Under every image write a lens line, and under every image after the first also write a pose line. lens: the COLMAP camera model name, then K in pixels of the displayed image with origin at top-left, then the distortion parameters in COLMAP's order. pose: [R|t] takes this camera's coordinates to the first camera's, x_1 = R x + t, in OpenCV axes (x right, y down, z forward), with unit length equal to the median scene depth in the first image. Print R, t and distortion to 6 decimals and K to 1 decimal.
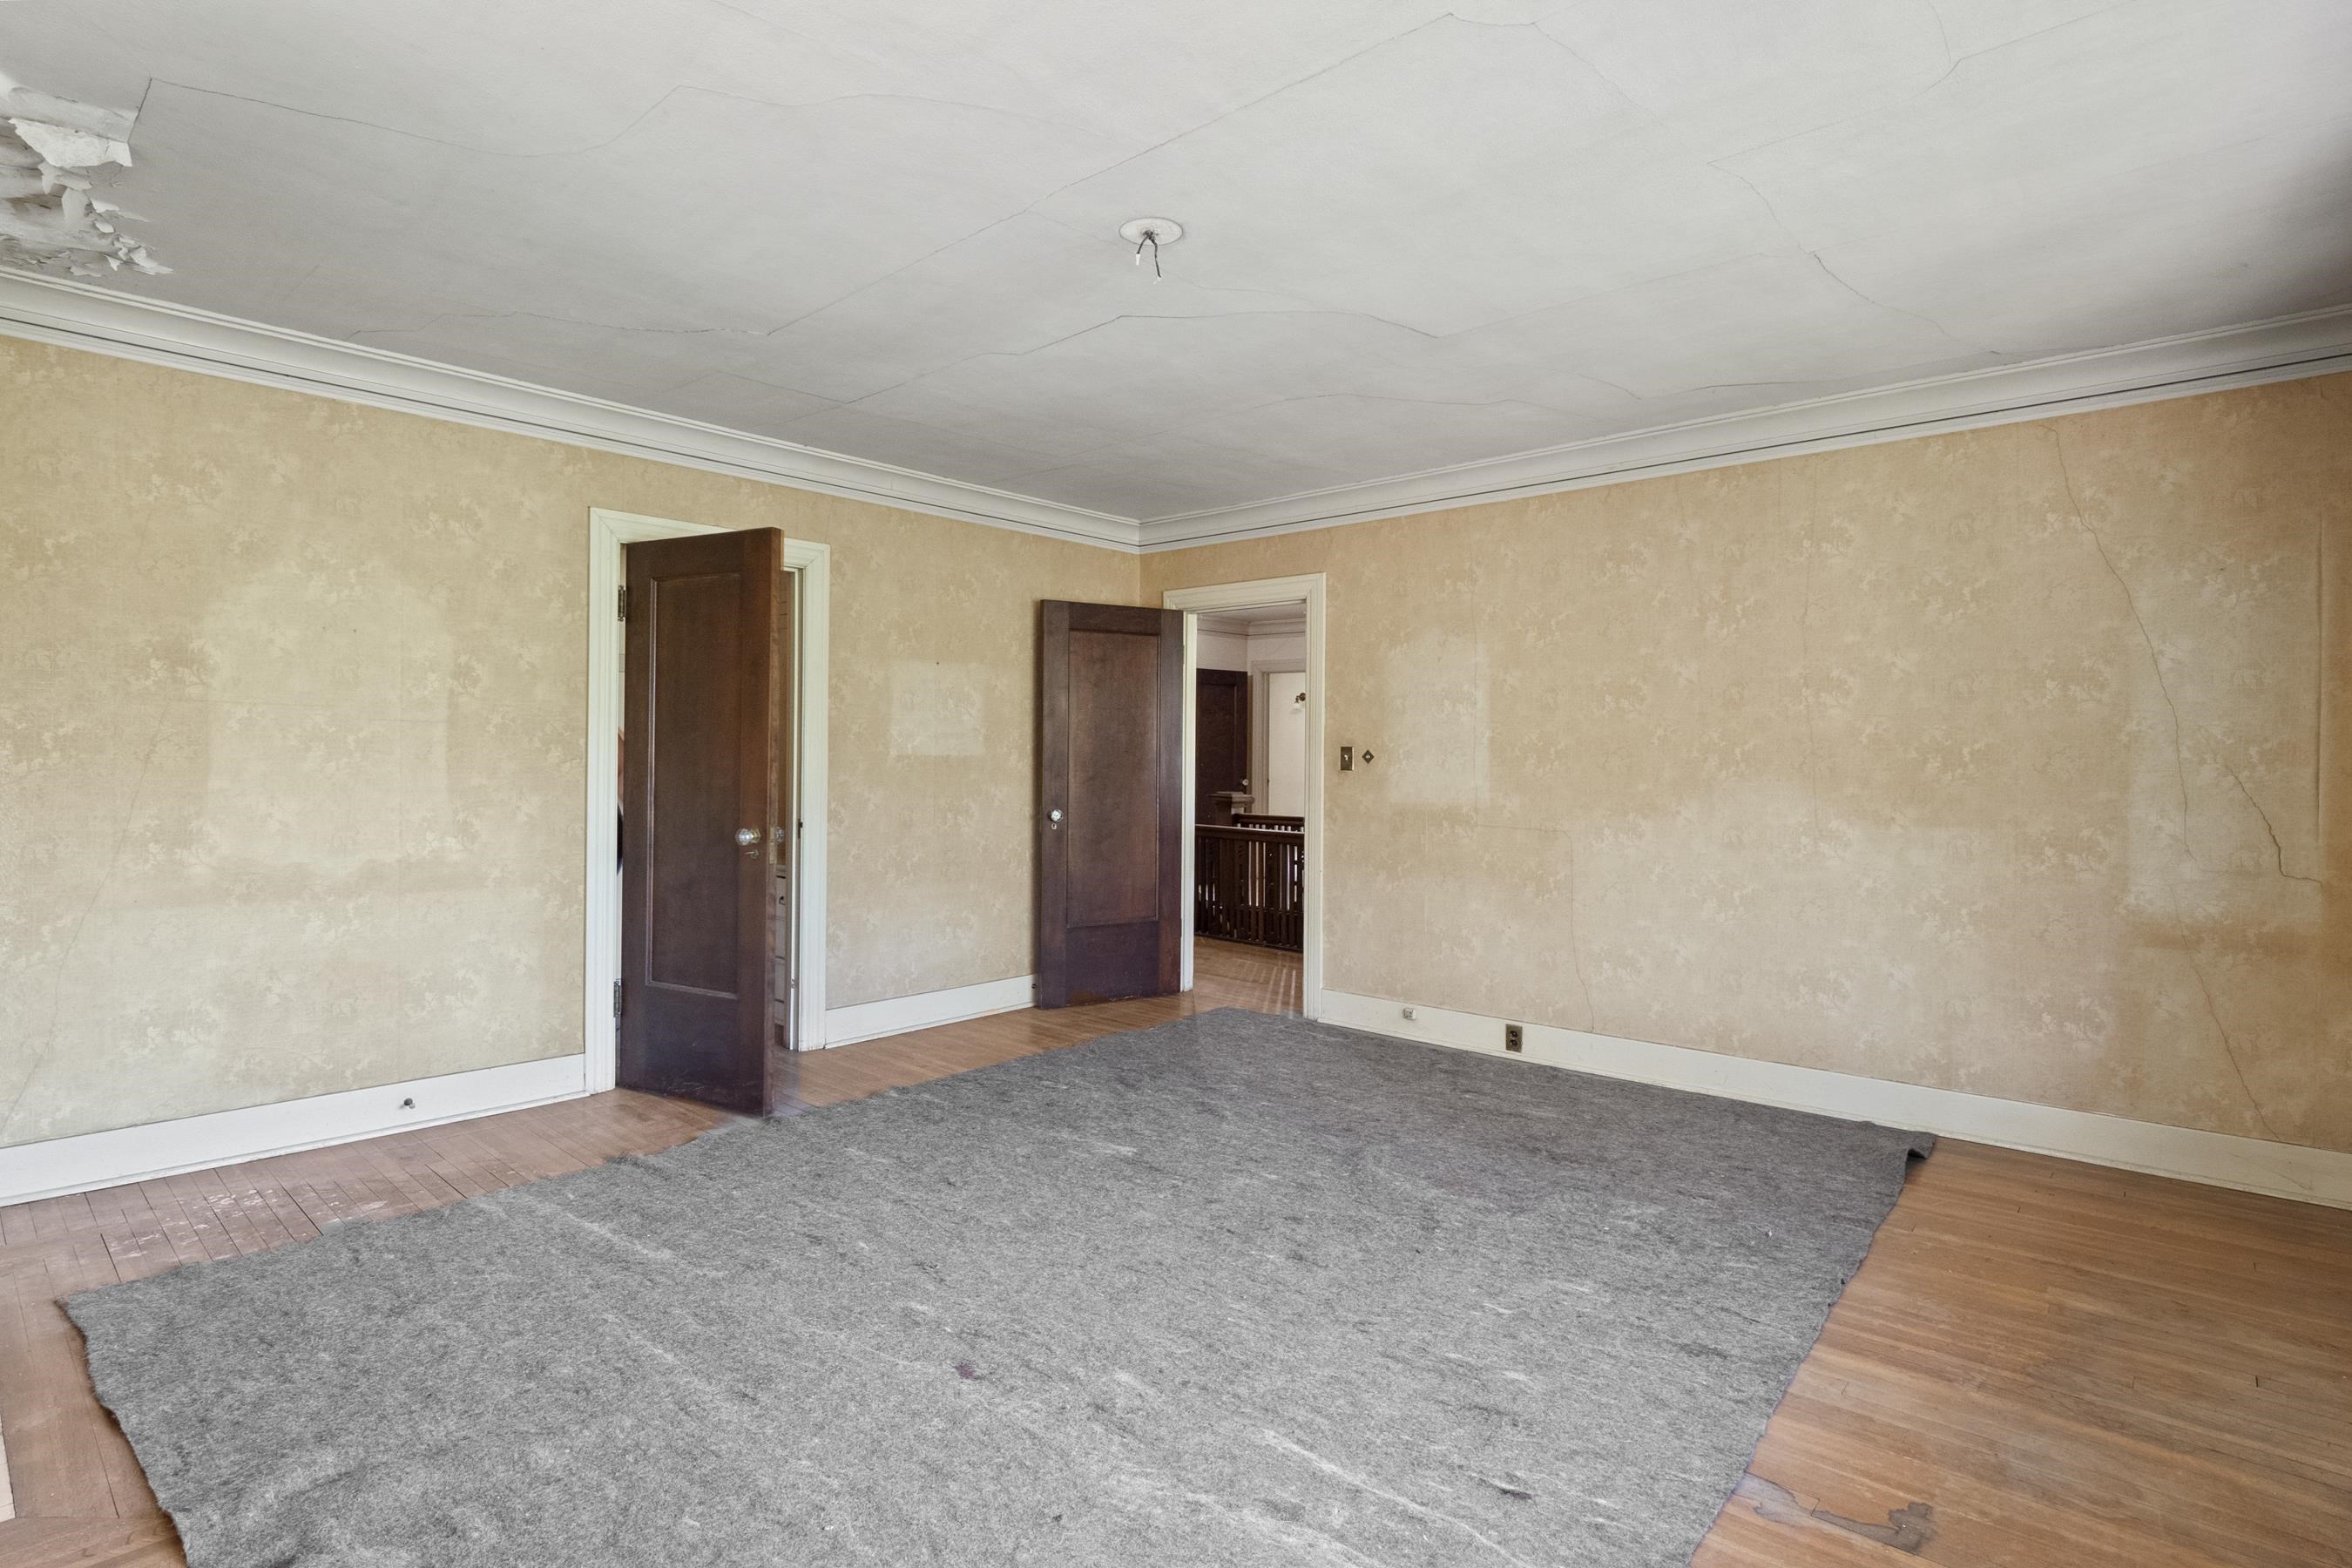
lens RADIAL K [[1271.7, 0, 1173.7], [0, 1271.7, 774.0], [0, 0, 1]] dist [-0.000715, -0.000131]
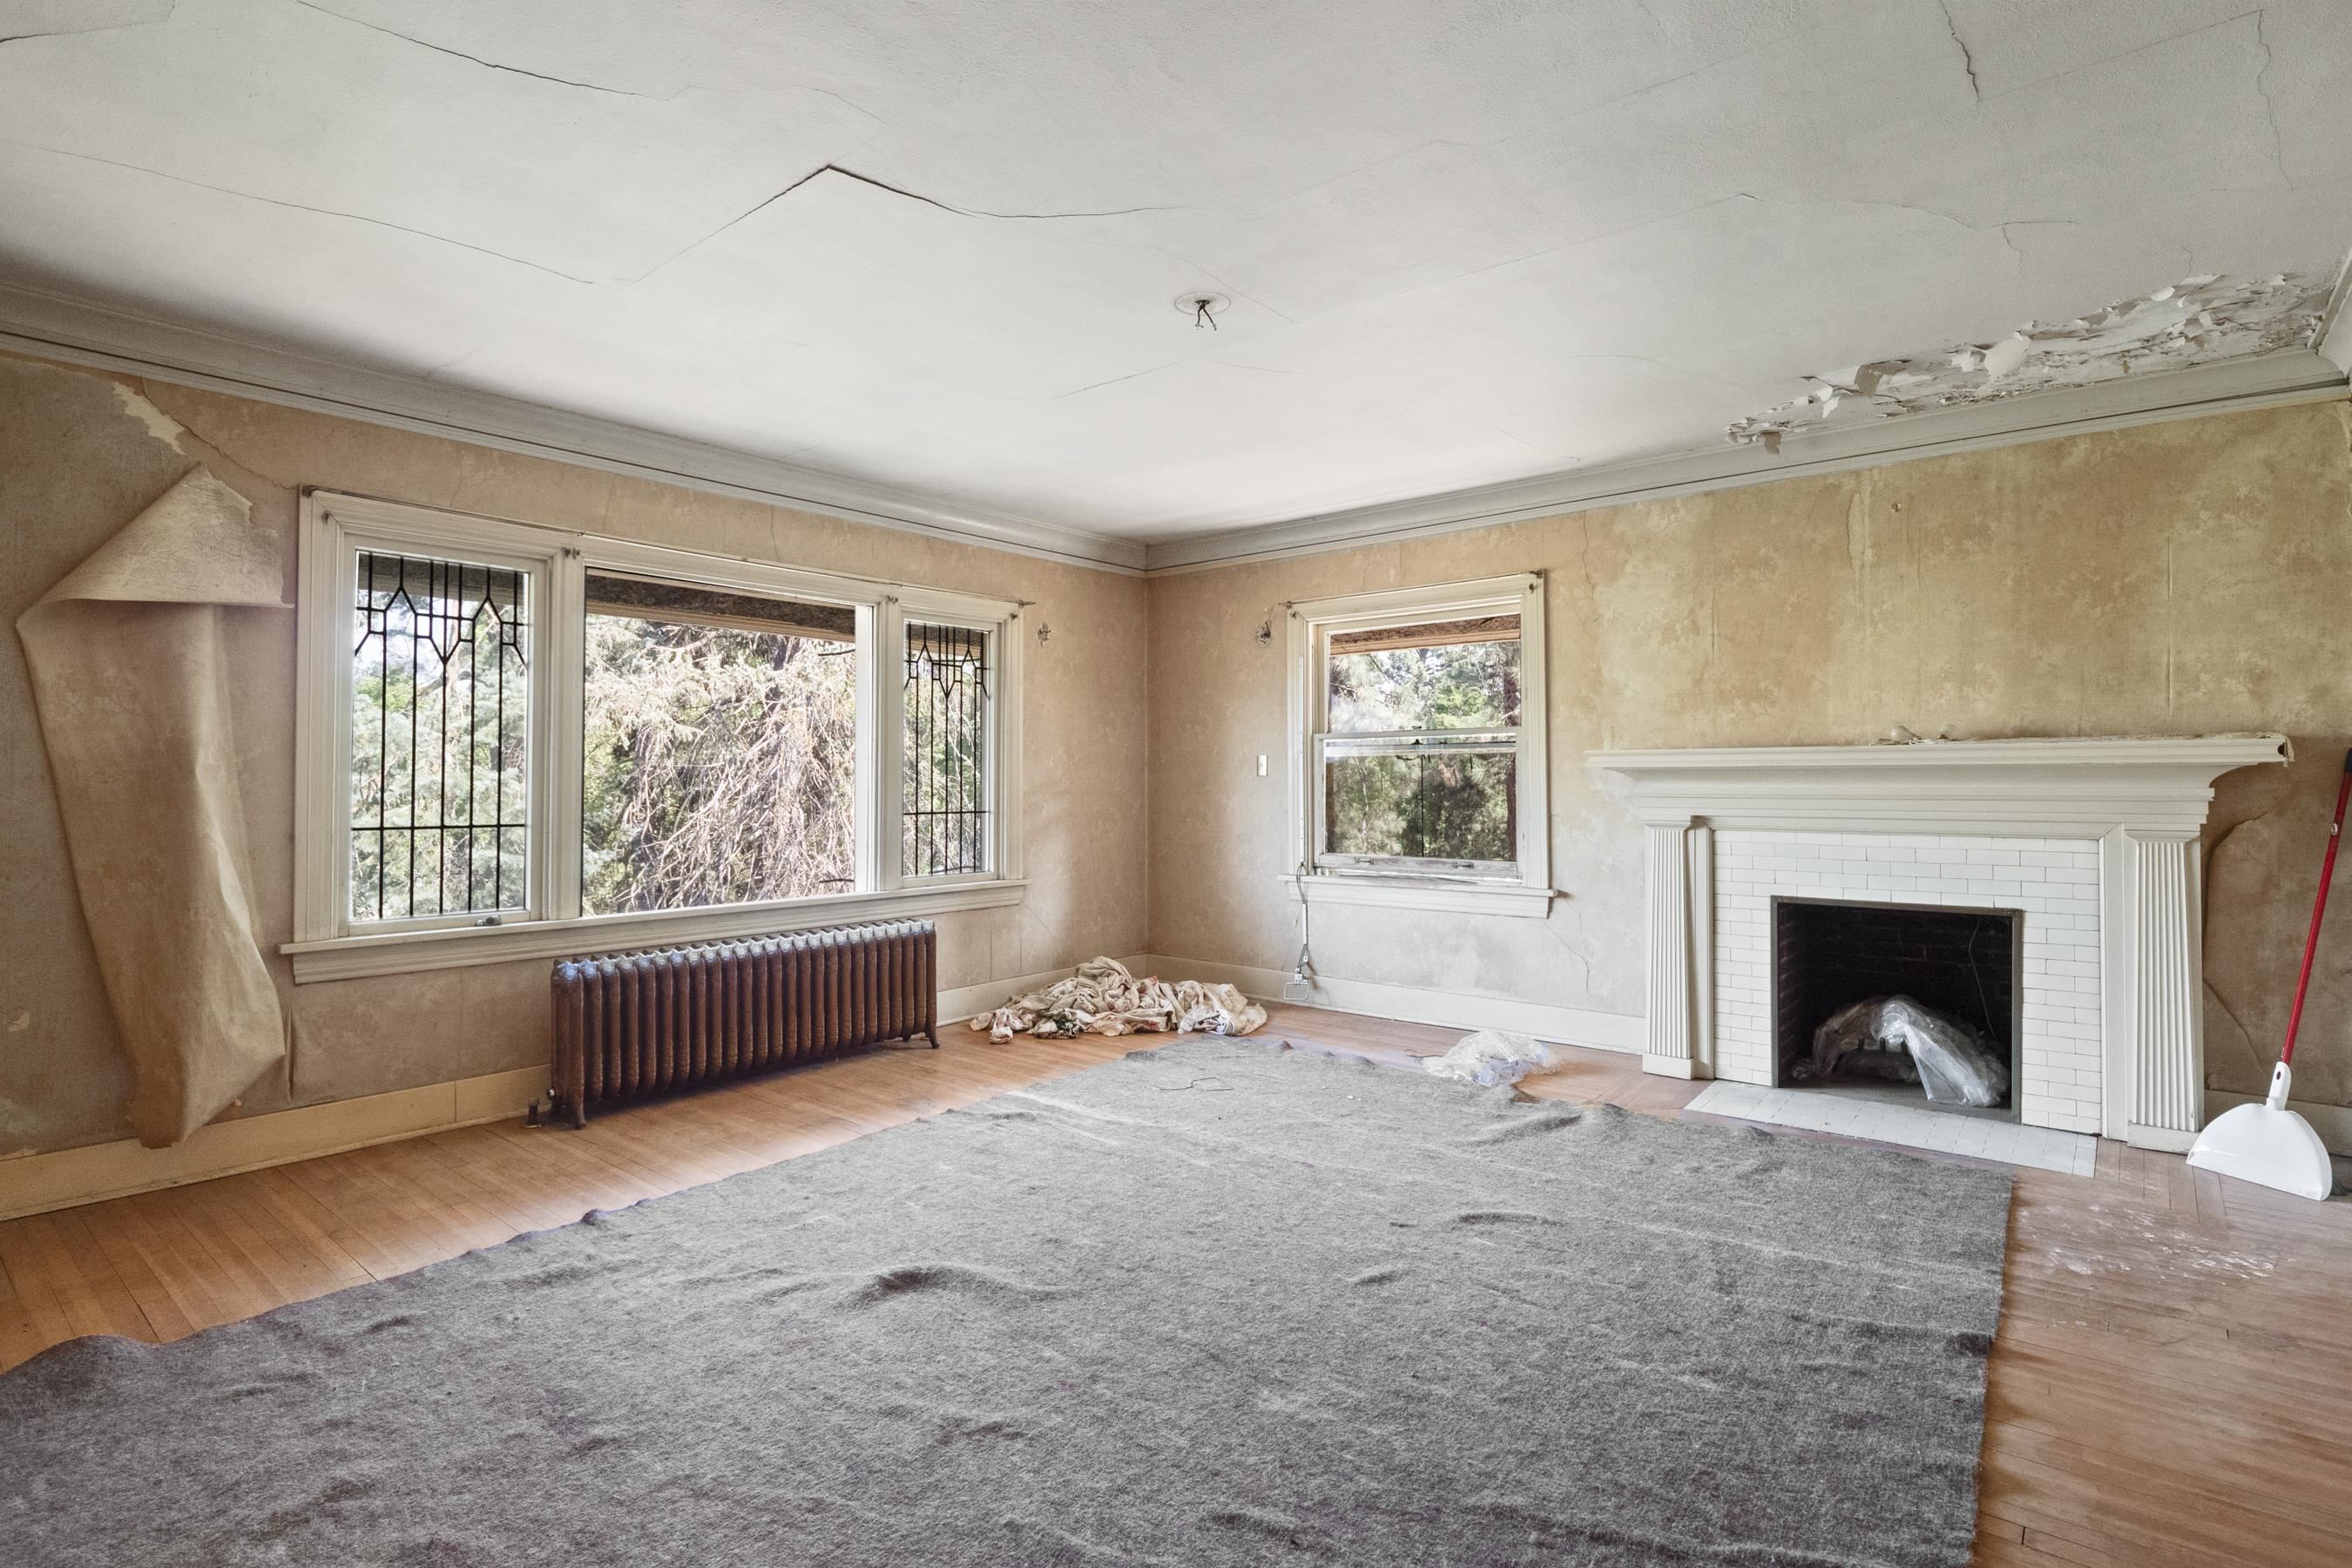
lens RADIAL K [[1271.7, 0, 1176.6], [0, 1271.7, 772.7], [0, 0, 1]] dist [-0.000715, -0.000131]
pose [[-0.999306, -0.008158, -0.036336, 0.044193], [-0.008484, 0.999925, 0.008832, -0.012663], [0.036261, 0.009134, -0.999301, 2.114990]]
